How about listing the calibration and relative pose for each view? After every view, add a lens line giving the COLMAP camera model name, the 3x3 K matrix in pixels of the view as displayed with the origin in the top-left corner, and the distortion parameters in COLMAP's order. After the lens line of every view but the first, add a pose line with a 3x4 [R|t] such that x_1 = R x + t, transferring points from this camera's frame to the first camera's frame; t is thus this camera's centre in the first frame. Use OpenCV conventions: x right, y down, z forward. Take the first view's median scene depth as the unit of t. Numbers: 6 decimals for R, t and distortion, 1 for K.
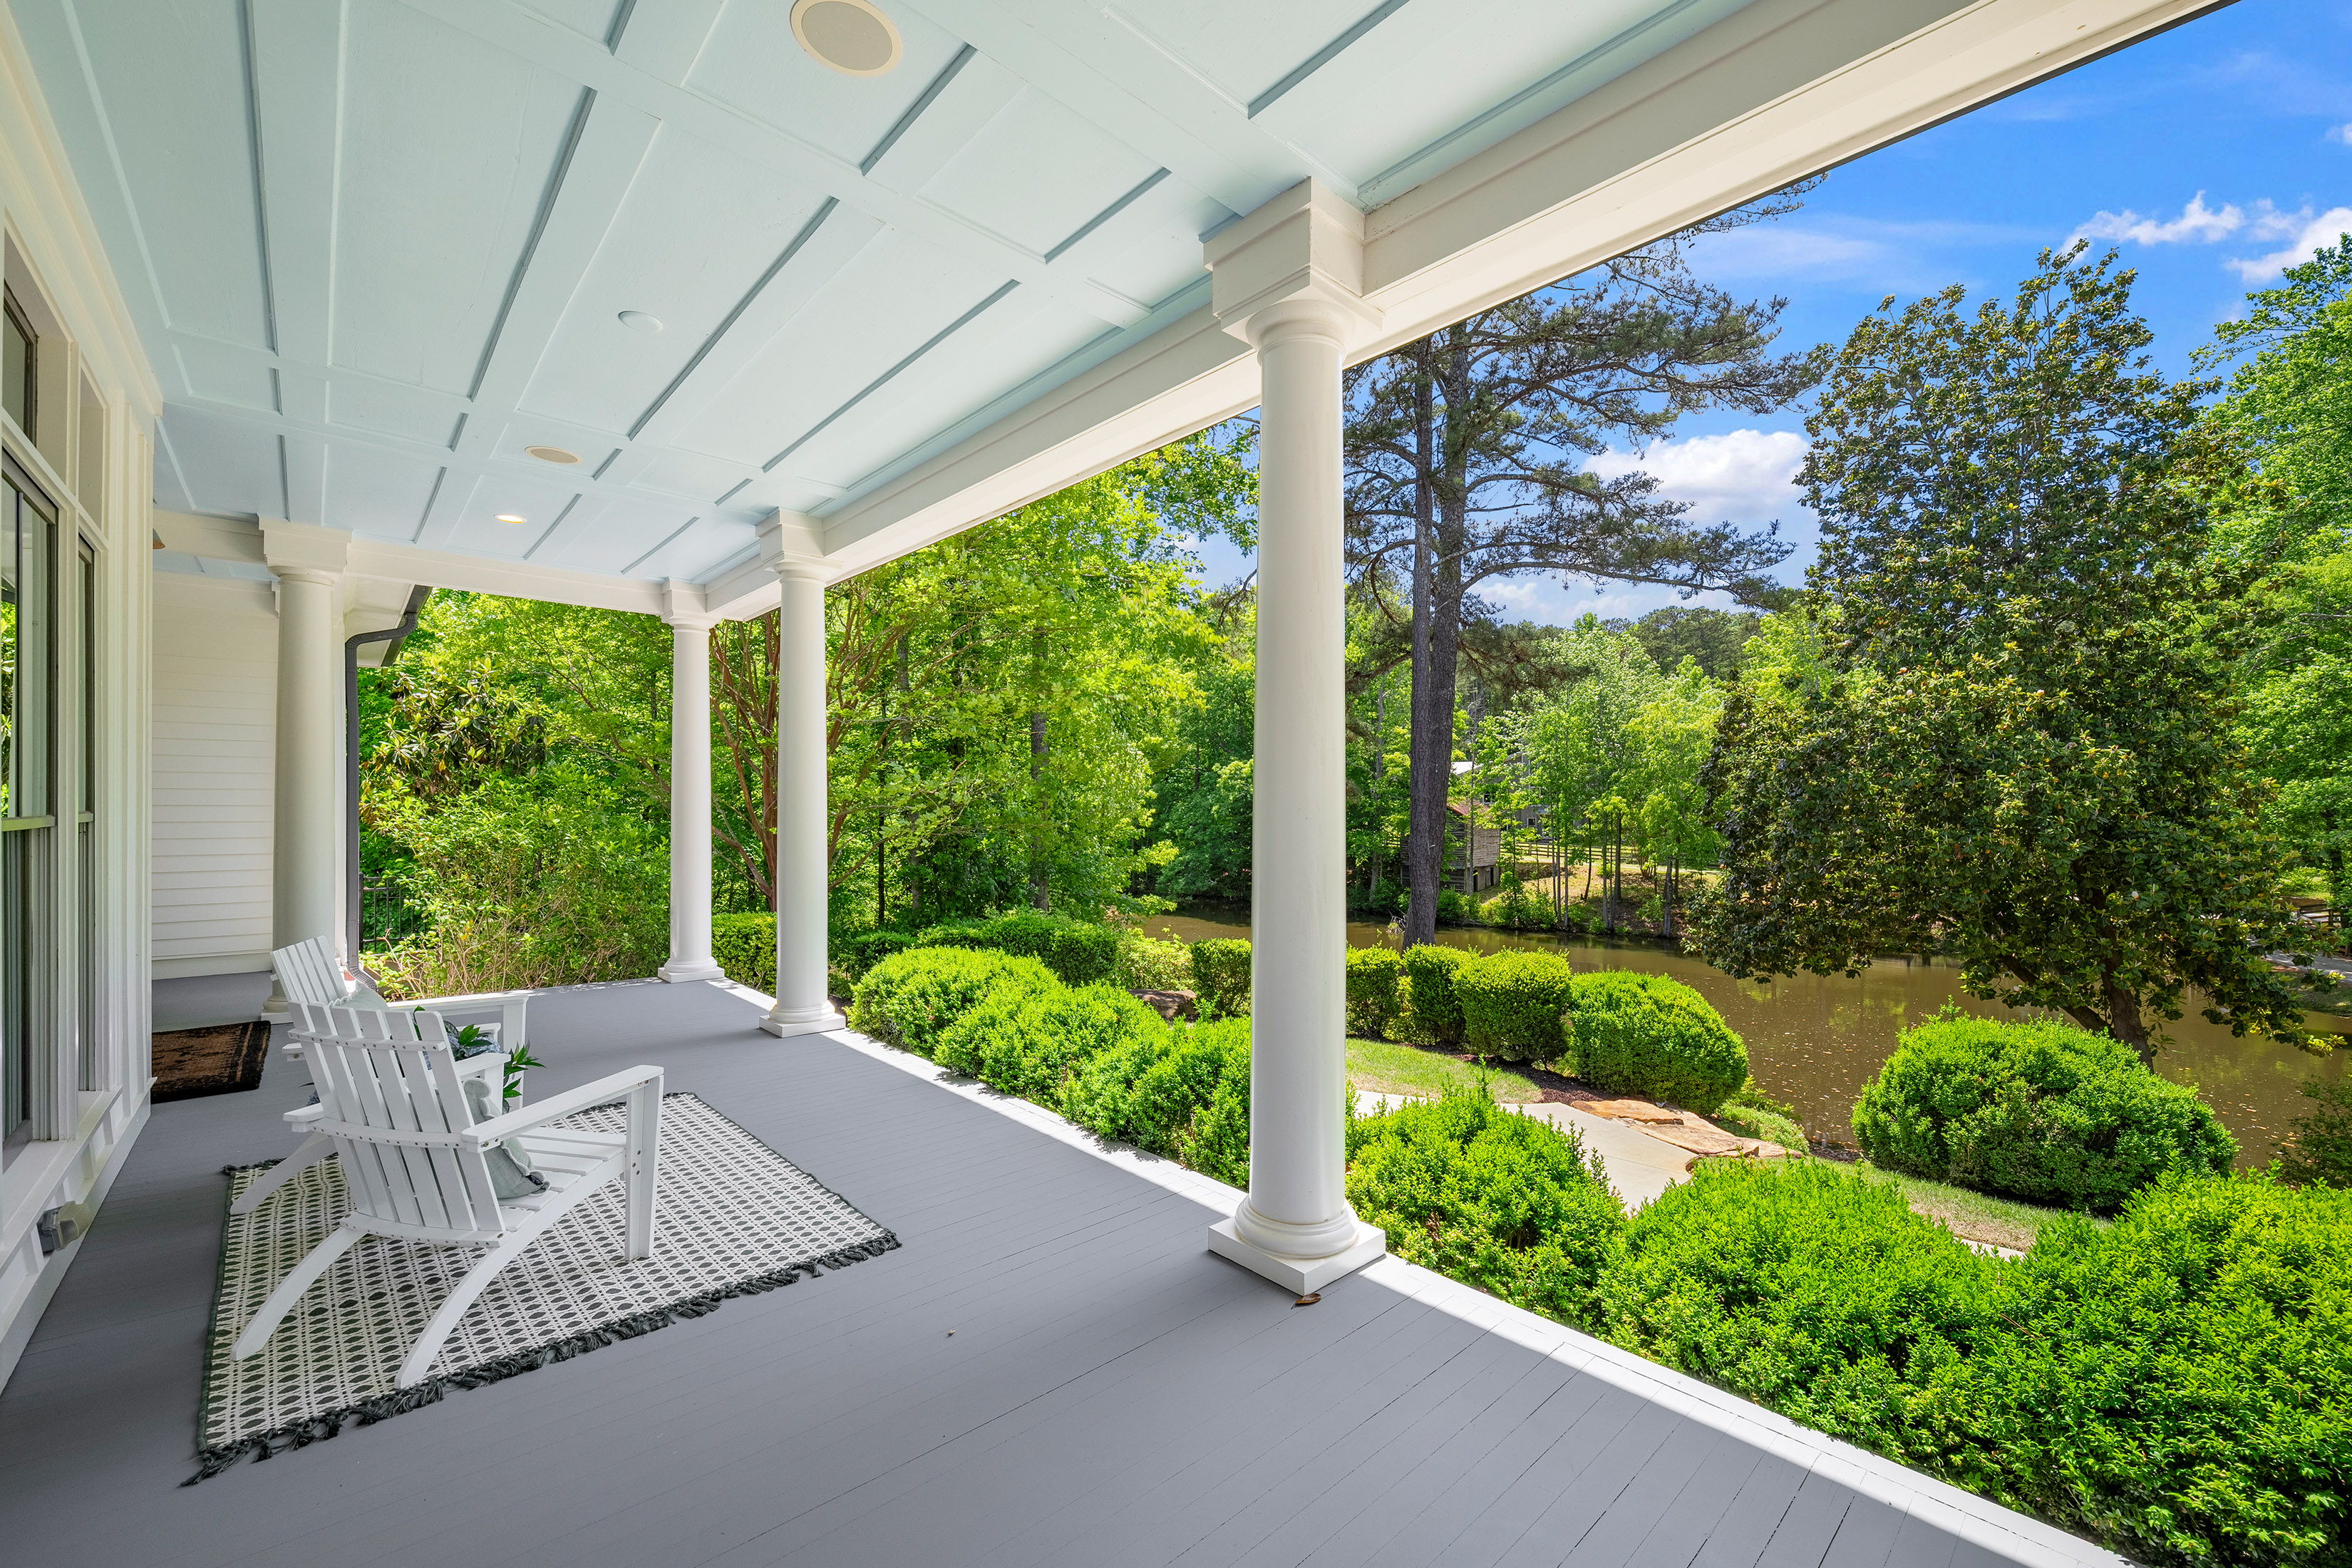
lens RADIAL K [[931.9, 0, 1176.0], [0, 931.9, 784.0], [0, 0, 1]] dist [0.000357, 0.000034]
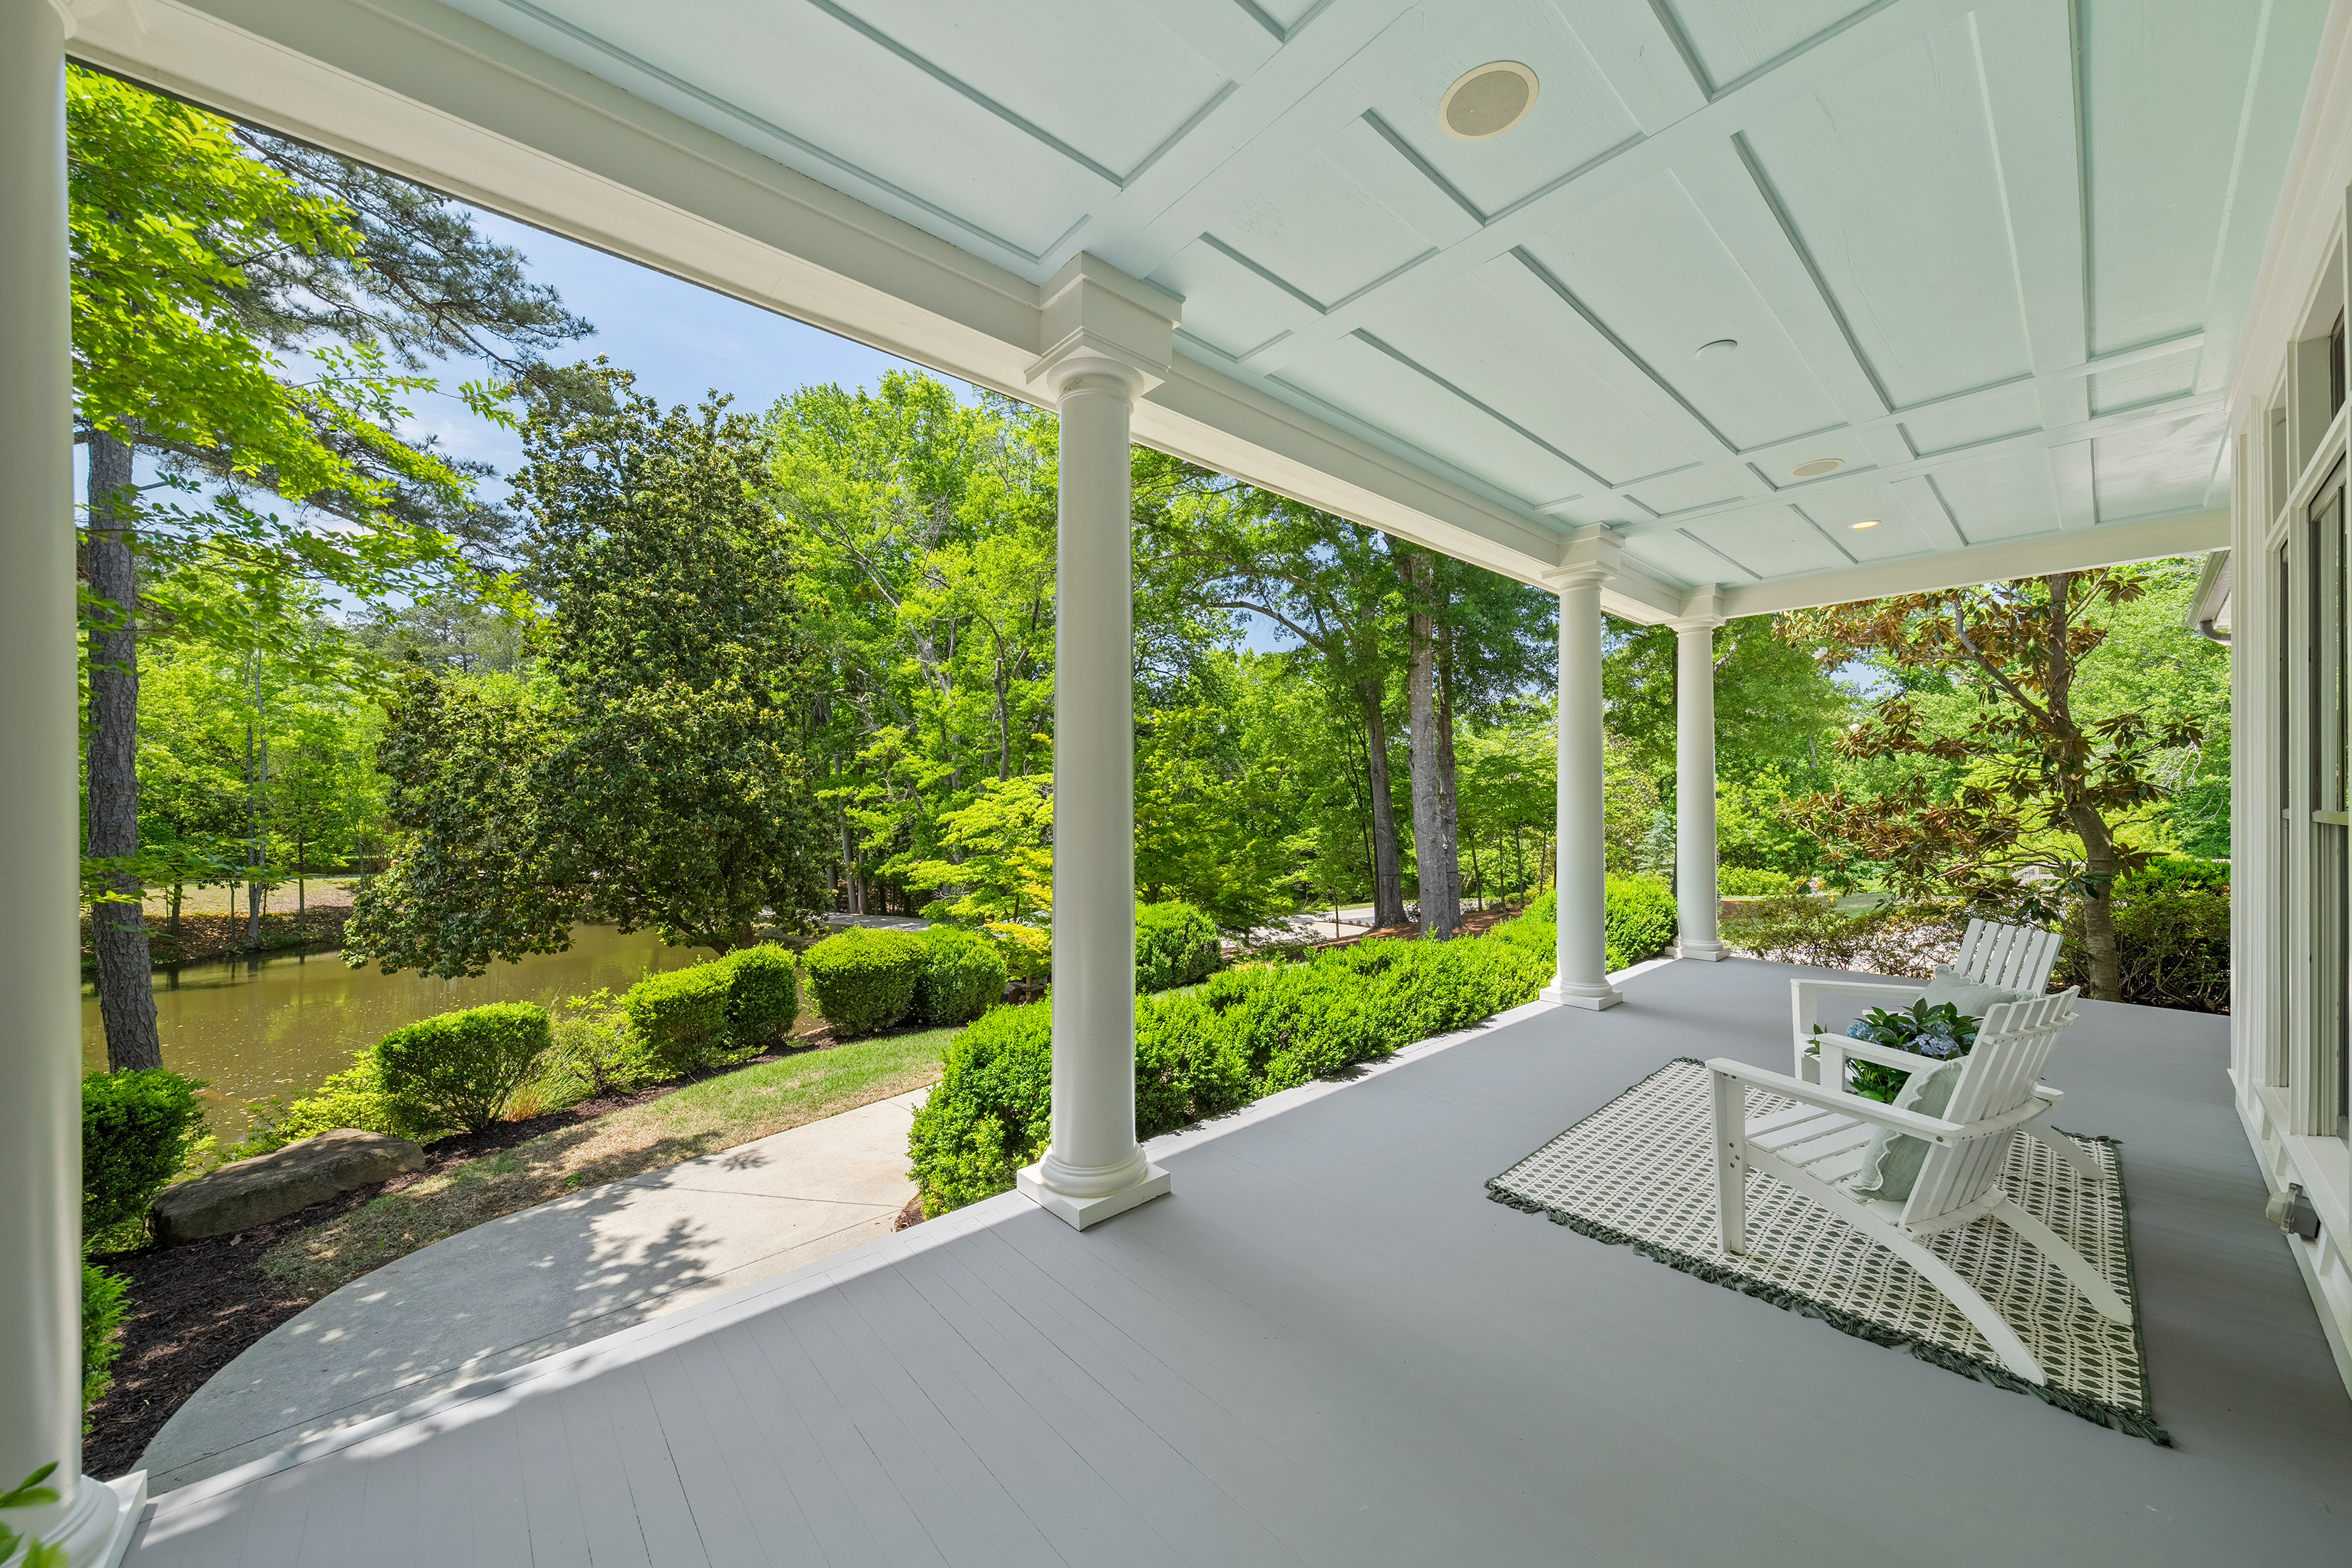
lens RADIAL K [[839.0, 0, 1181.6], [0, 839.0, 778.1], [0, 0, 1]] dist [0.000607, -0.000074]
pose [[0.016320, 0.021215, 0.999642, -1.219185], [-0.019748, 0.999587, -0.020892, 0.025861], [-0.999672, -0.019400, 0.016732, 1.254153]]
